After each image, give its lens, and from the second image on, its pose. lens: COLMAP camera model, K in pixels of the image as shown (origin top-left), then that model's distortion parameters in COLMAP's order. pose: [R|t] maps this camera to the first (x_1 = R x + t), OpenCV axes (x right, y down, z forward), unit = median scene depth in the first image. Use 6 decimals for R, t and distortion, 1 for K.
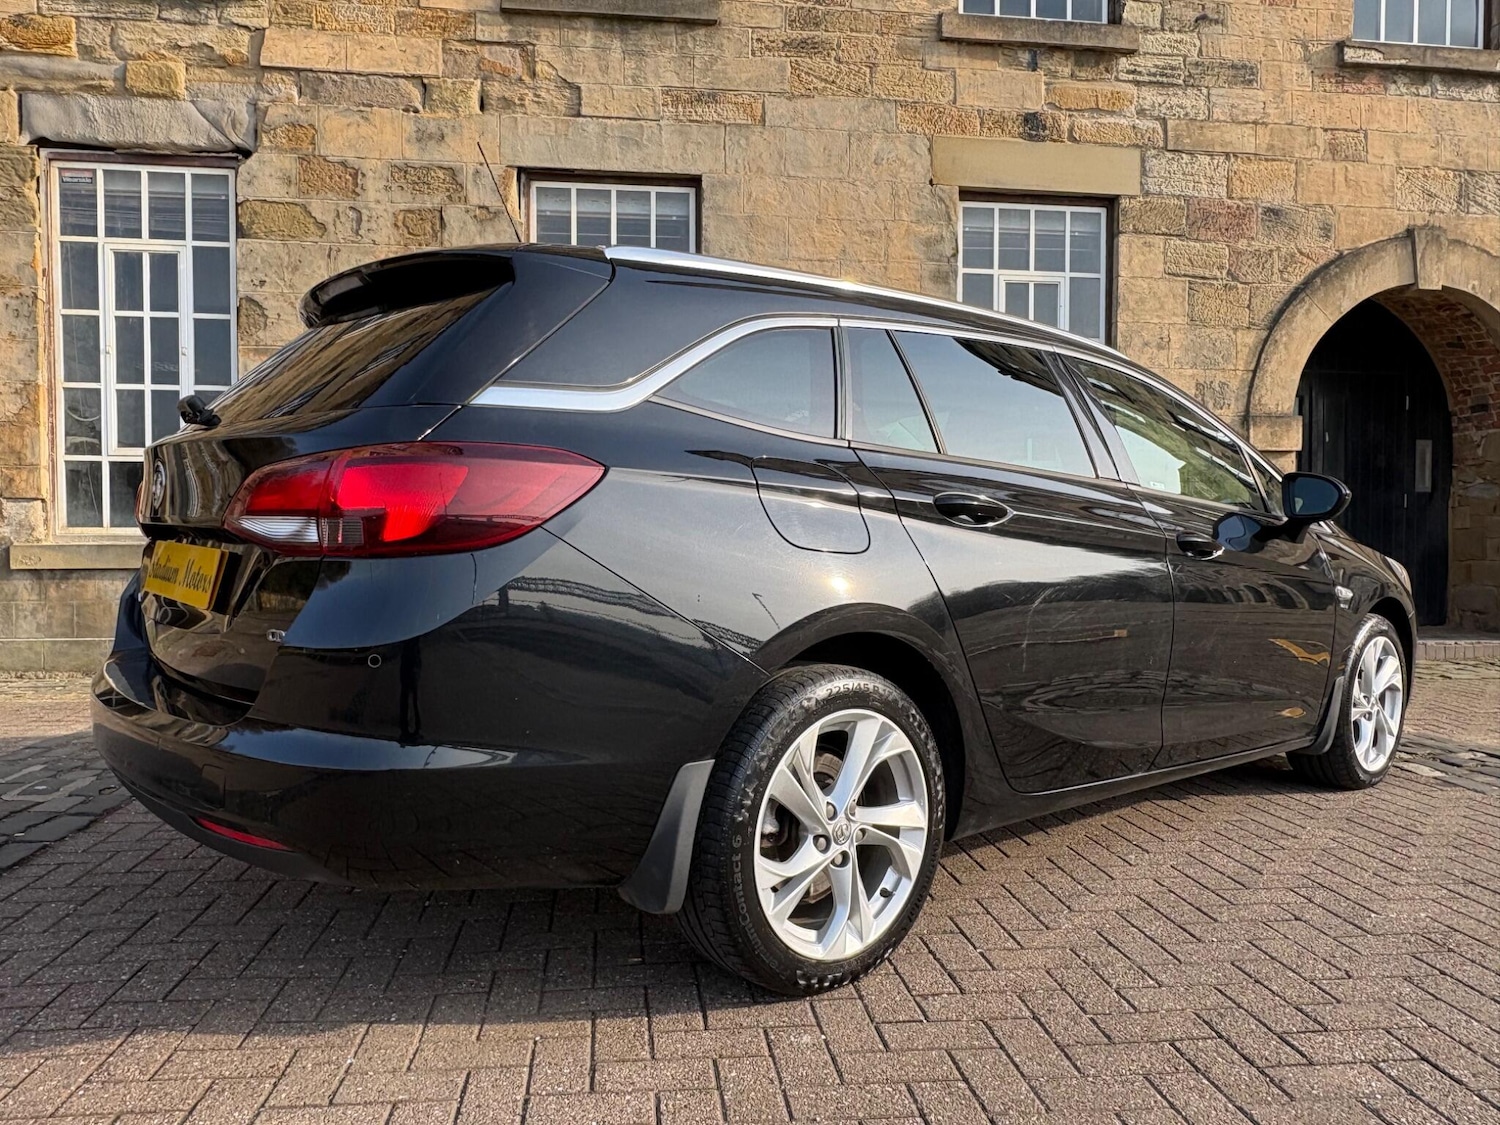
lens RADIAL K [[1067.7, 0, 738.3], [0, 1067.7, 575.6], [0, 0, 1]] dist [-0.004154, 0.005278]
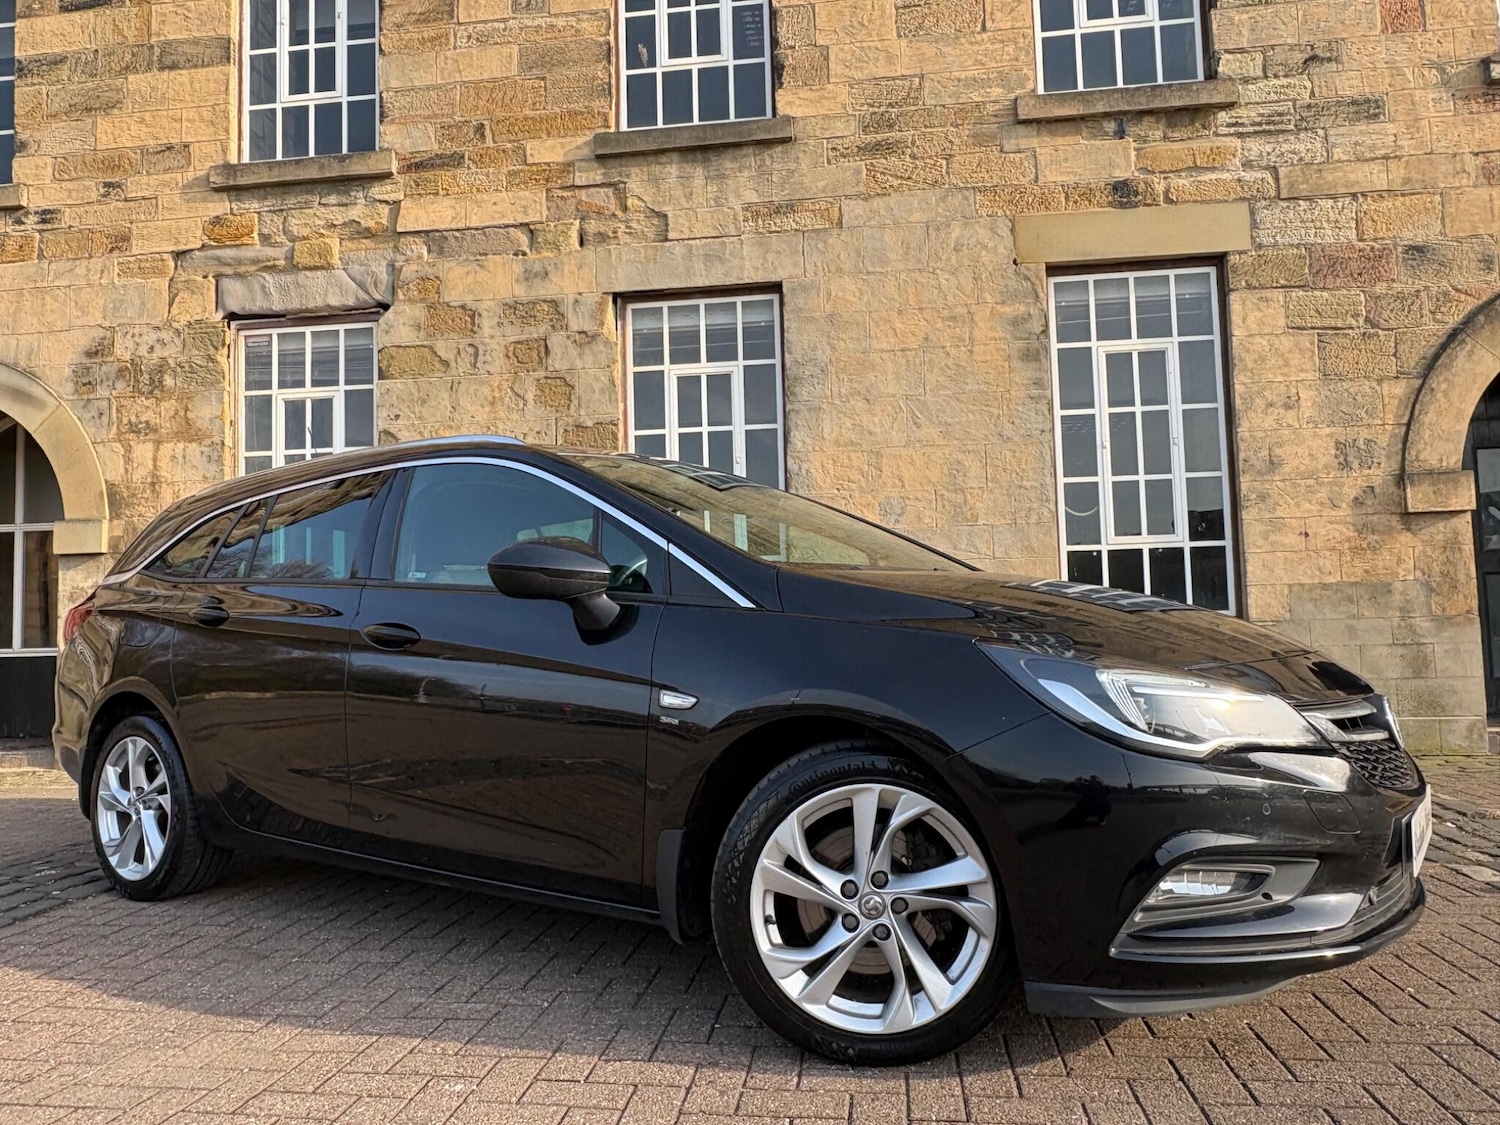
lens RADIAL K [[1092.4, 0, 738.2], [0, 1092.4, 568.8], [0, 0, 1]] dist [-0.003257, 0.003872]
pose [[0.967446, -0.044862, -0.249069, 0.178940], [0.020594, 0.994854, -0.099201, 0.008150], [0.252238, 0.090842, 0.963392, -0.010174]]
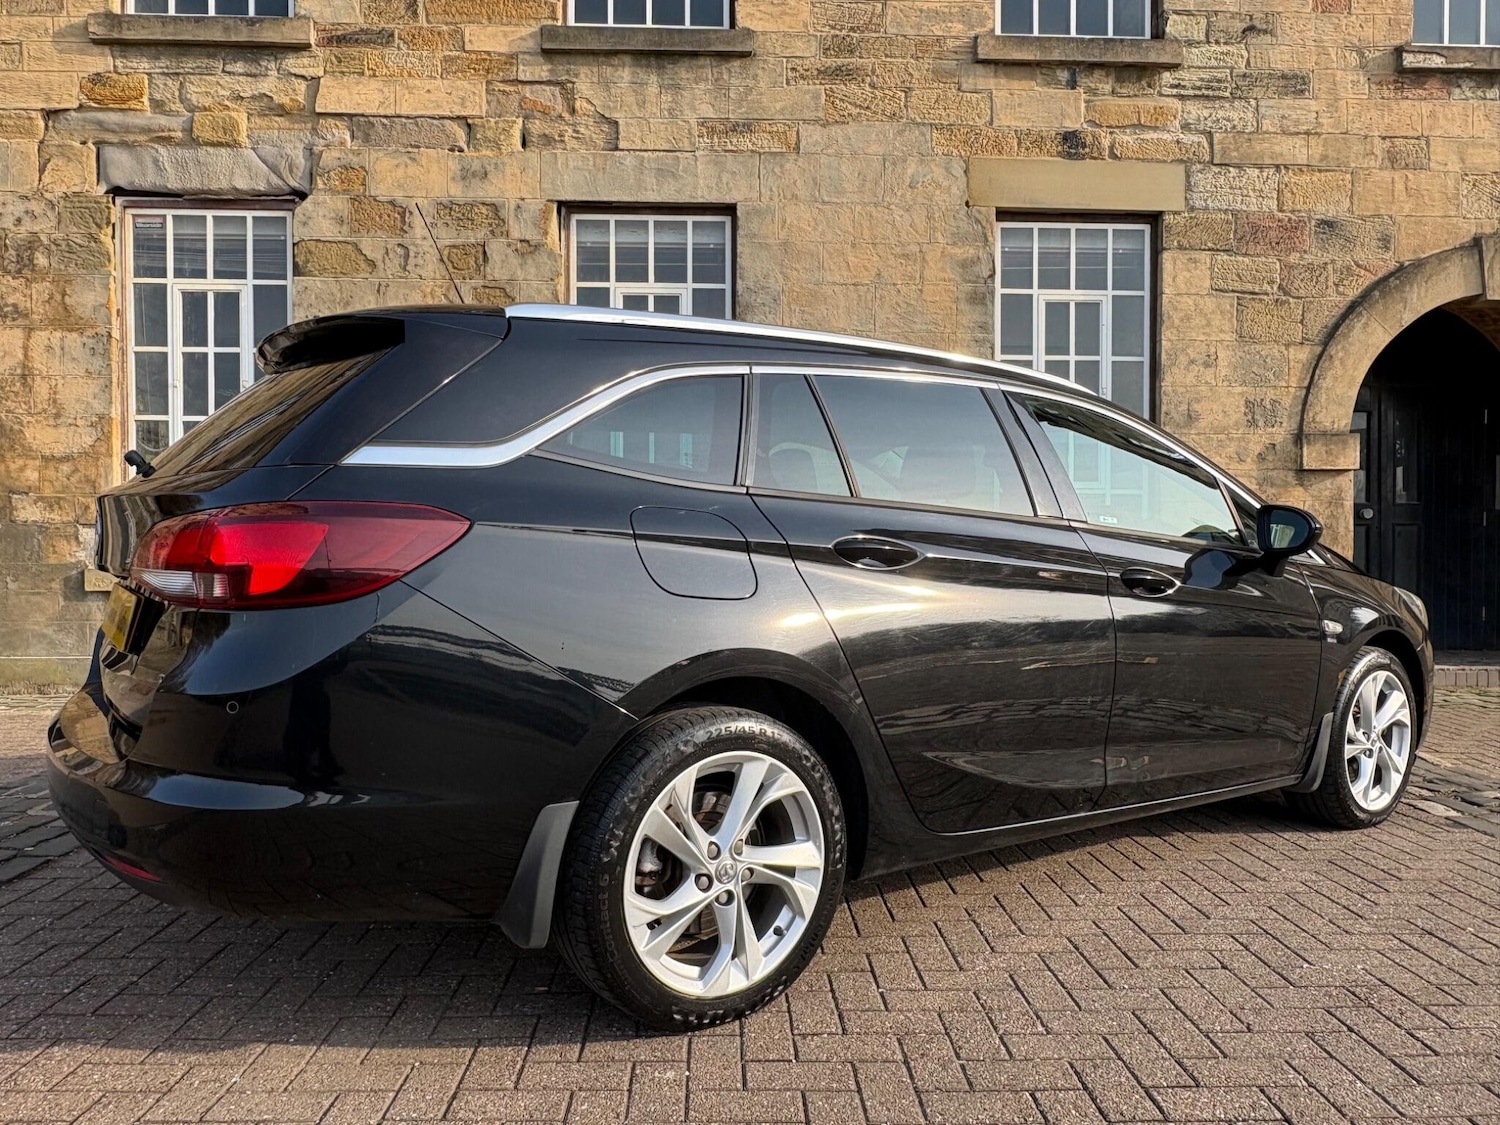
lens RADIAL K [[1067.9, 0, 751.2], [0, 1067.9, 573.7], [0, 0, 1]] dist [-0.004076, 0.005294]
pose [[0.996648, 0.000524, -0.081811, 0.063648], [-0.001595, 0.999914, -0.013027, -0.009911], [0.081798, 0.013113, 0.996563, -0.006947]]
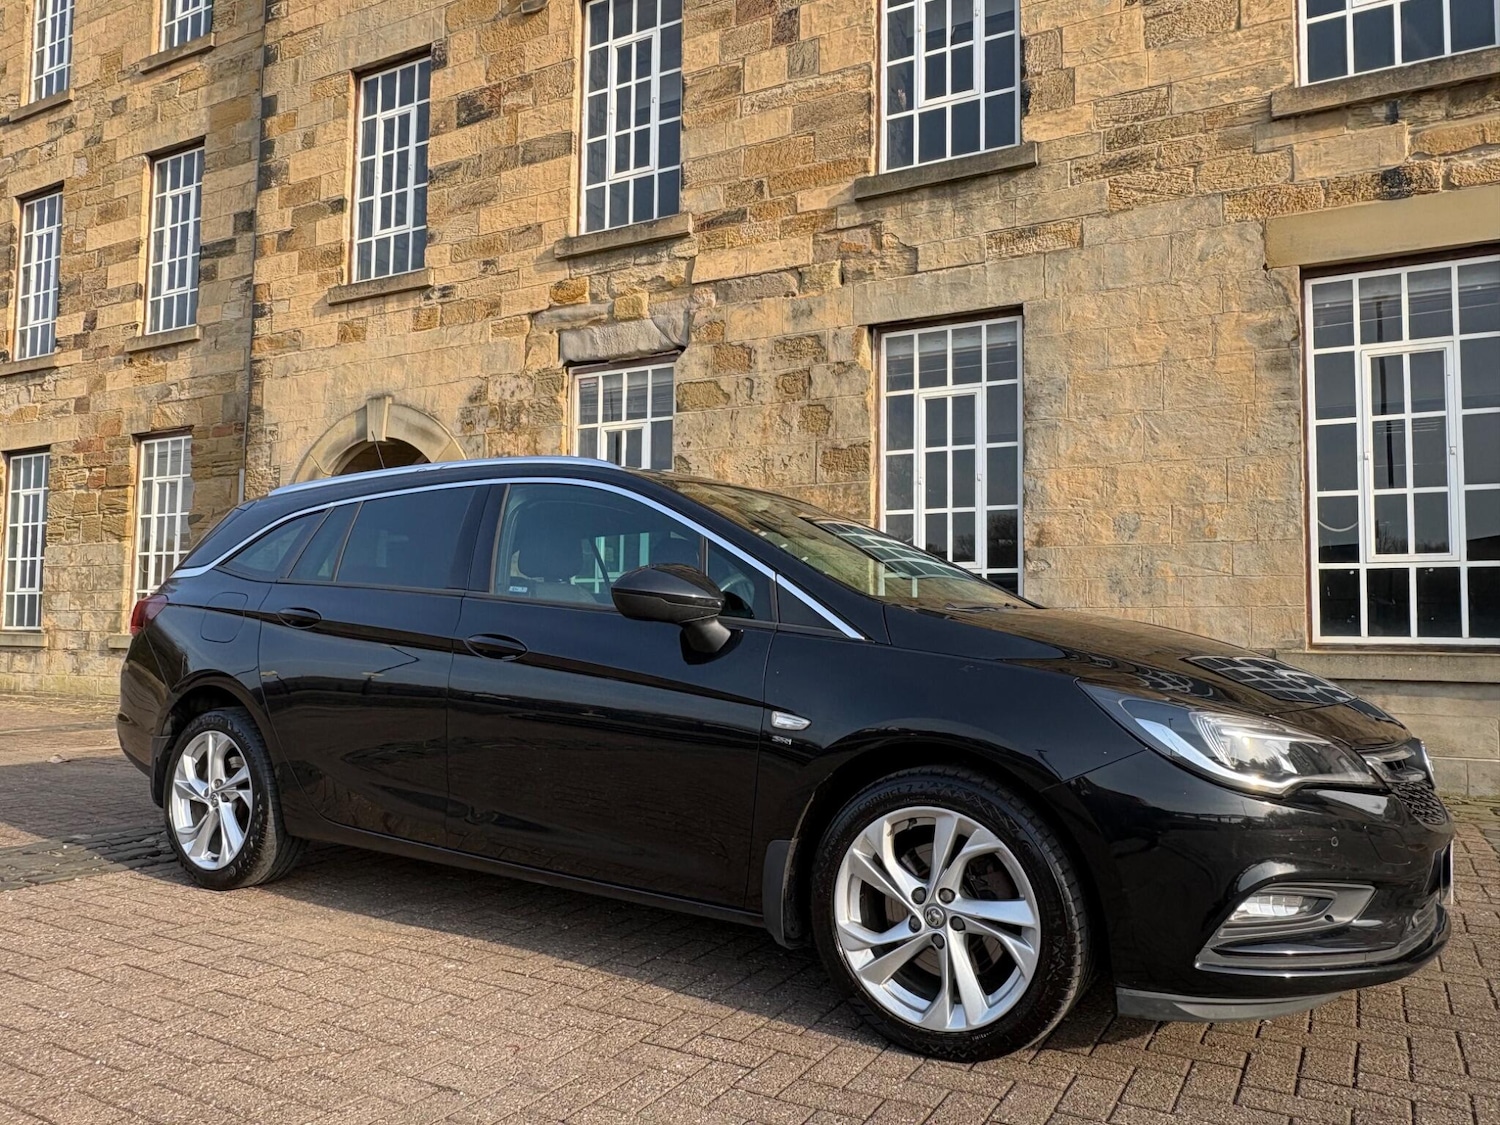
lens RADIAL K [[1091.5, 0, 754.5], [0, 1091.5, 569.6], [0, 0, 1]] dist [-0.006450, 0.005829]
pose [[0.810646, -0.029121, -0.584812, 0.386103], [-0.027945, 0.995700, -0.088318, -0.003893], [0.584870, 0.087938, 0.806346, -0.020844]]
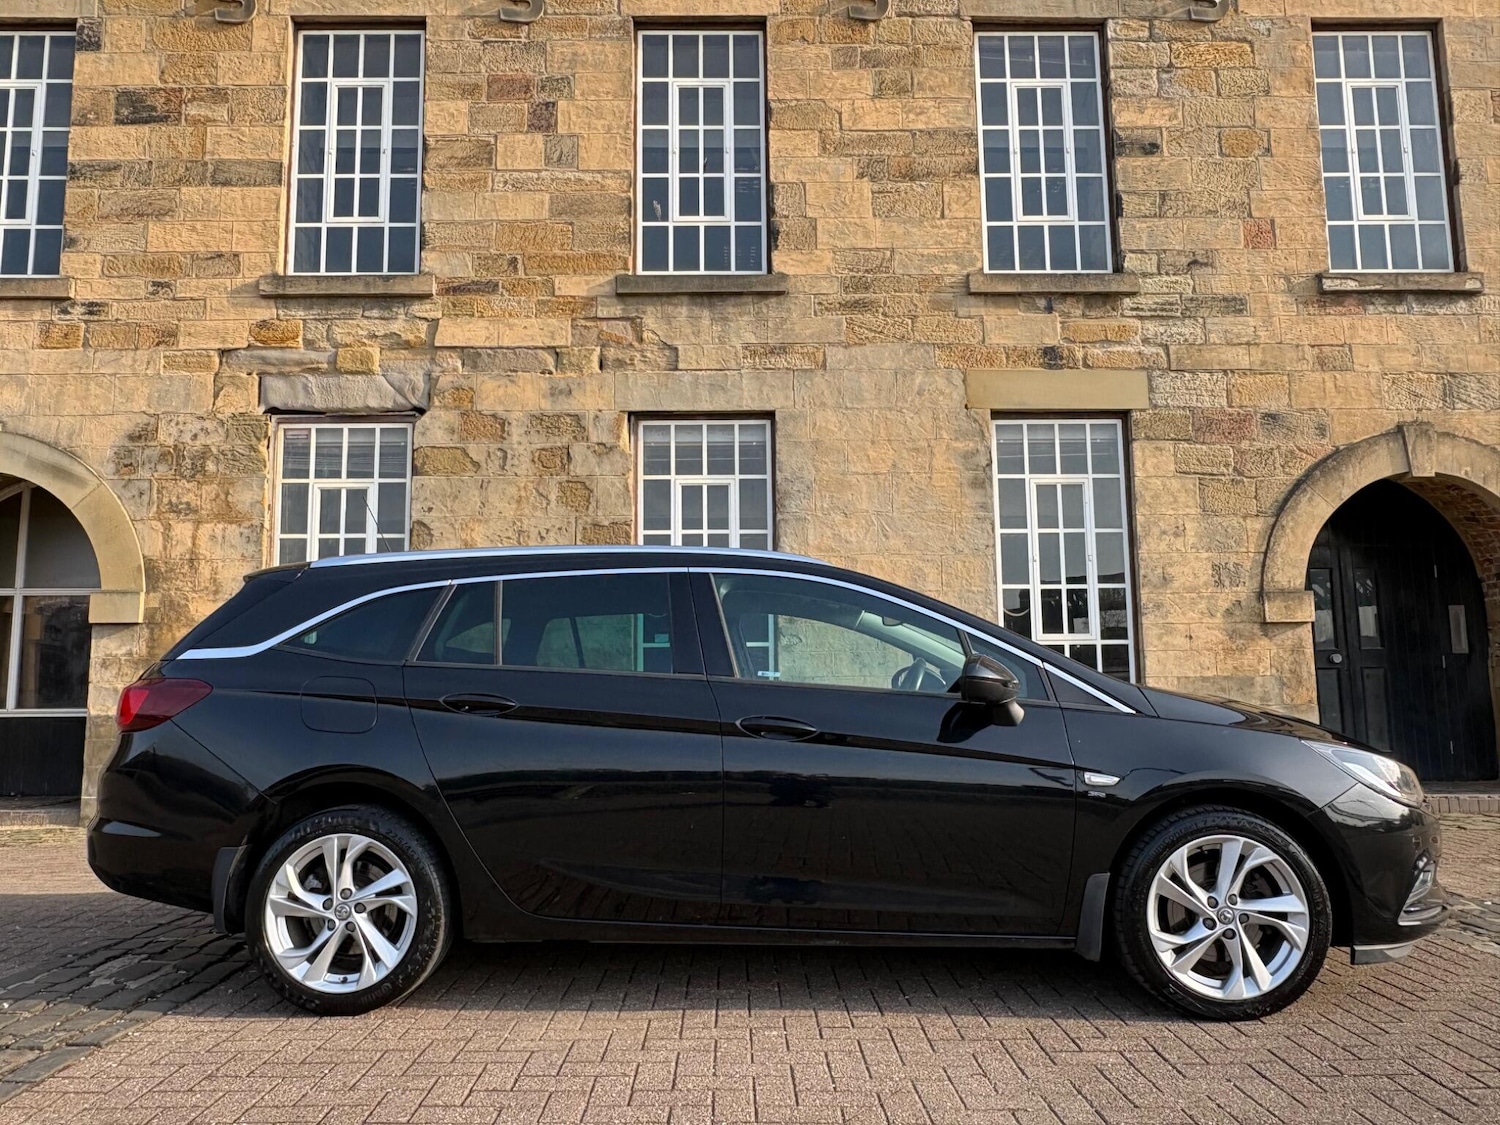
lens RADIAL K [[1090.2, 0, 742.6], [0, 1090.2, 564.7], [0, 0, 1]] dist [-0.003843, 0.003279]
pose [[0.993813, -0.025421, -0.108117, 0.060807], [0.008613, 0.988163, -0.153167, -0.006670], [0.110731, 0.151288, 0.982268, -0.217100]]
